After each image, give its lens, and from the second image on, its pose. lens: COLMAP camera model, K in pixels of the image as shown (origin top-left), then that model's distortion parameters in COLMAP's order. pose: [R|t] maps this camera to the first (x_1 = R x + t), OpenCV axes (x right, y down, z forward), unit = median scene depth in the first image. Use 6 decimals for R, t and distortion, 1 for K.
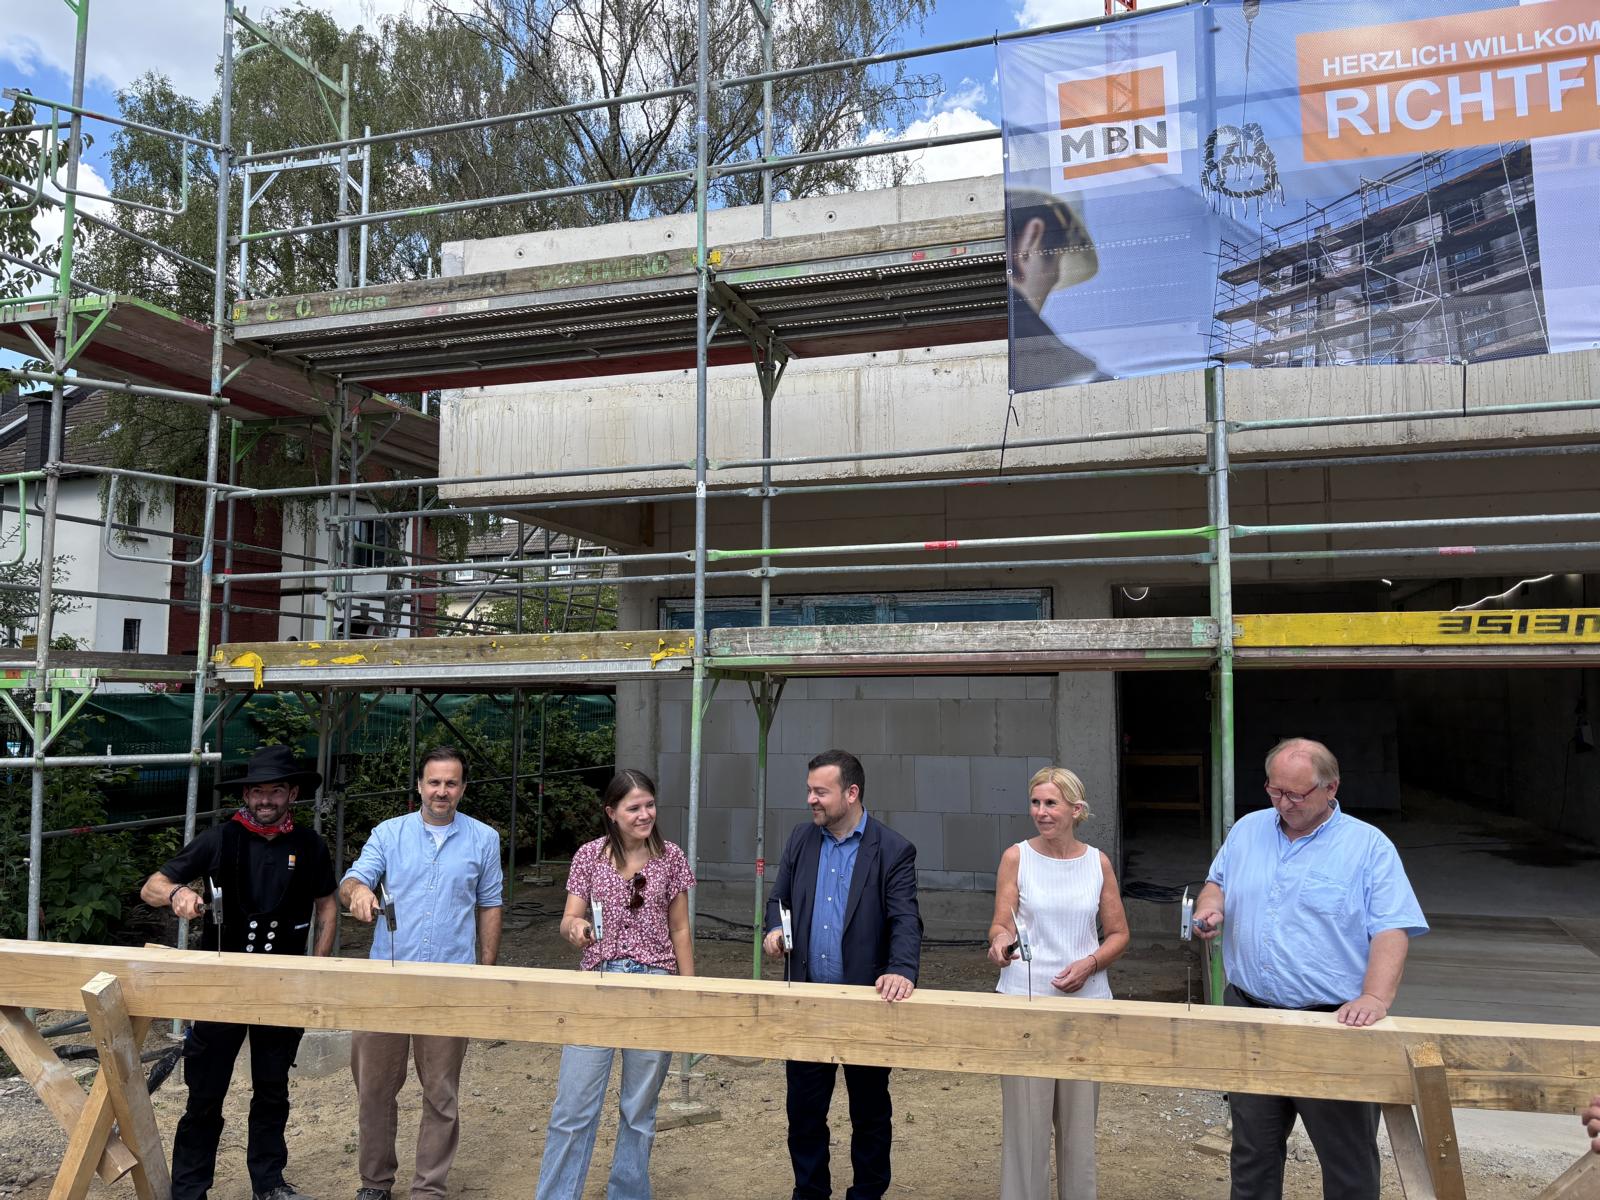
lens RADIAL K [[1190.0, 0, 820.4], [0, 1190.0, 580.1], [0, 0, 1]] dist [0.048070, -0.047778]
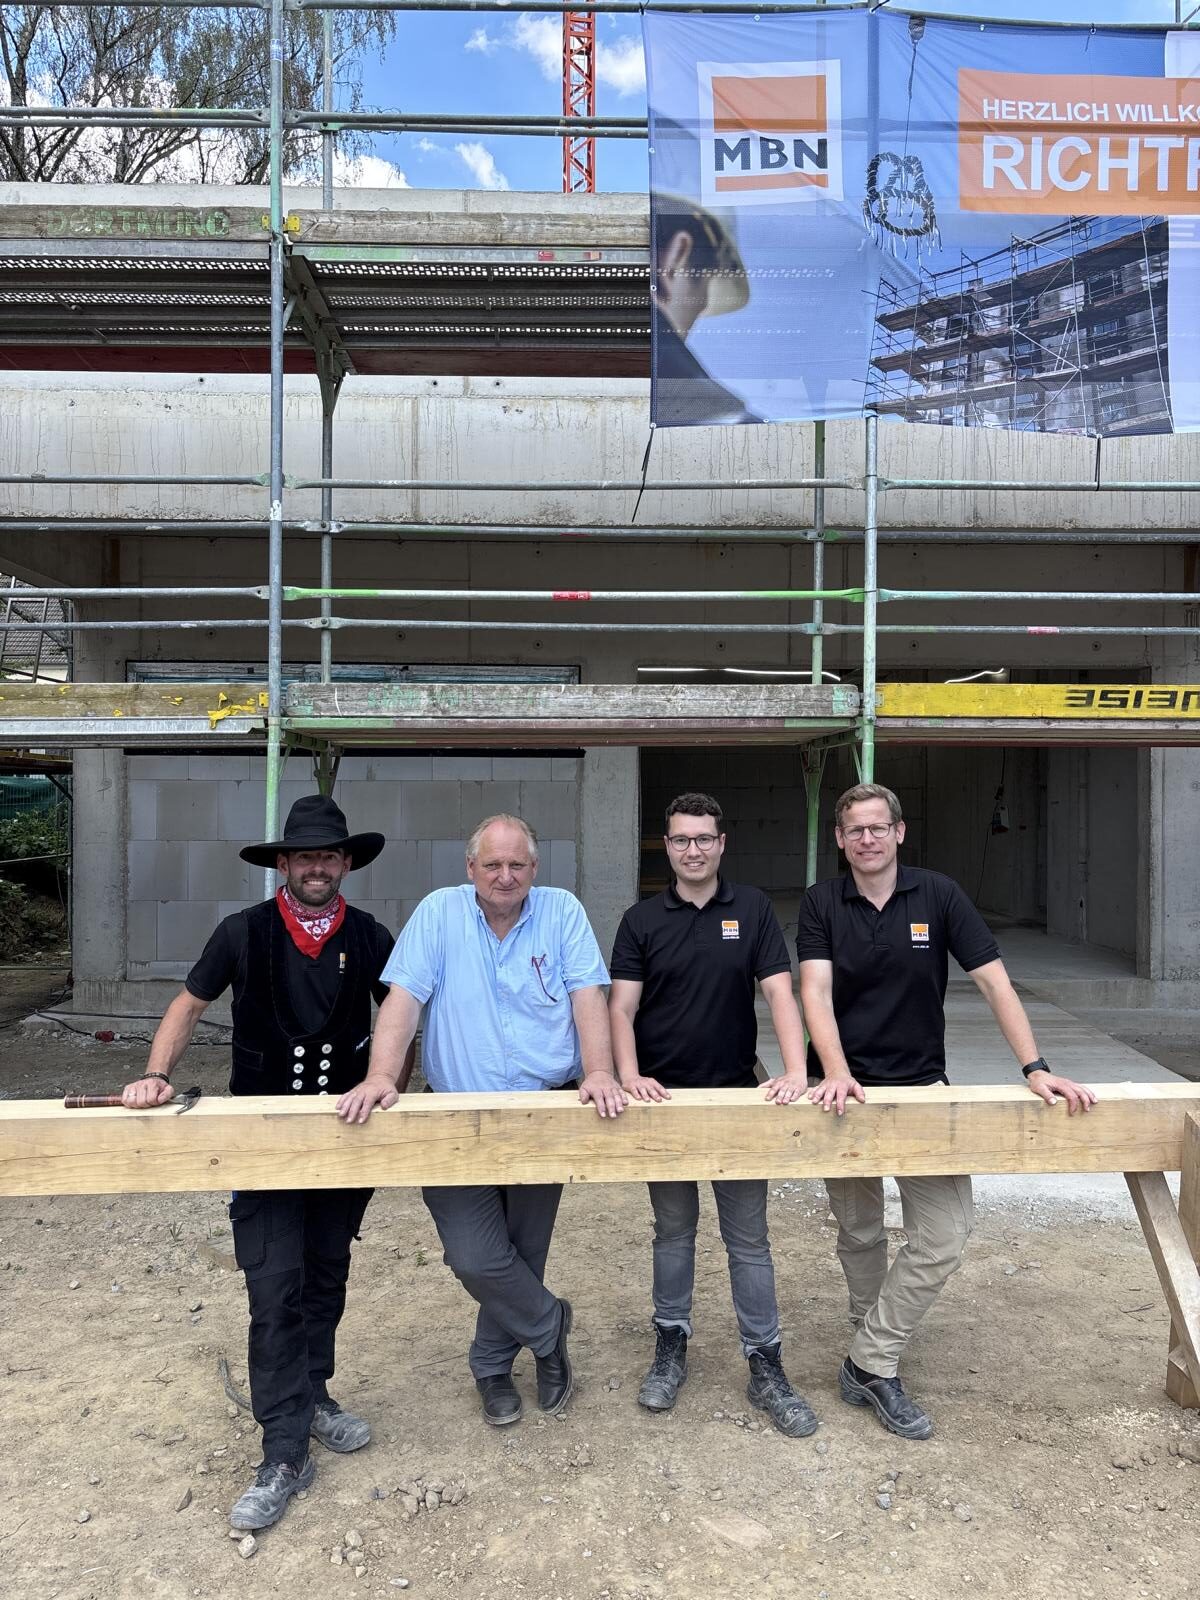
lens RADIAL K [[1190.0, 0, 600.5], [0, 1190.0, 773.3], [0, 0, 1]] dist [0.048070, -0.047778]
pose [[0.951115, 0.010828, 0.308648, -0.155595], [-0.036795, 0.996240, 0.078438, 0.033036], [-0.306638, -0.085960, 0.947937, 0.148027]]
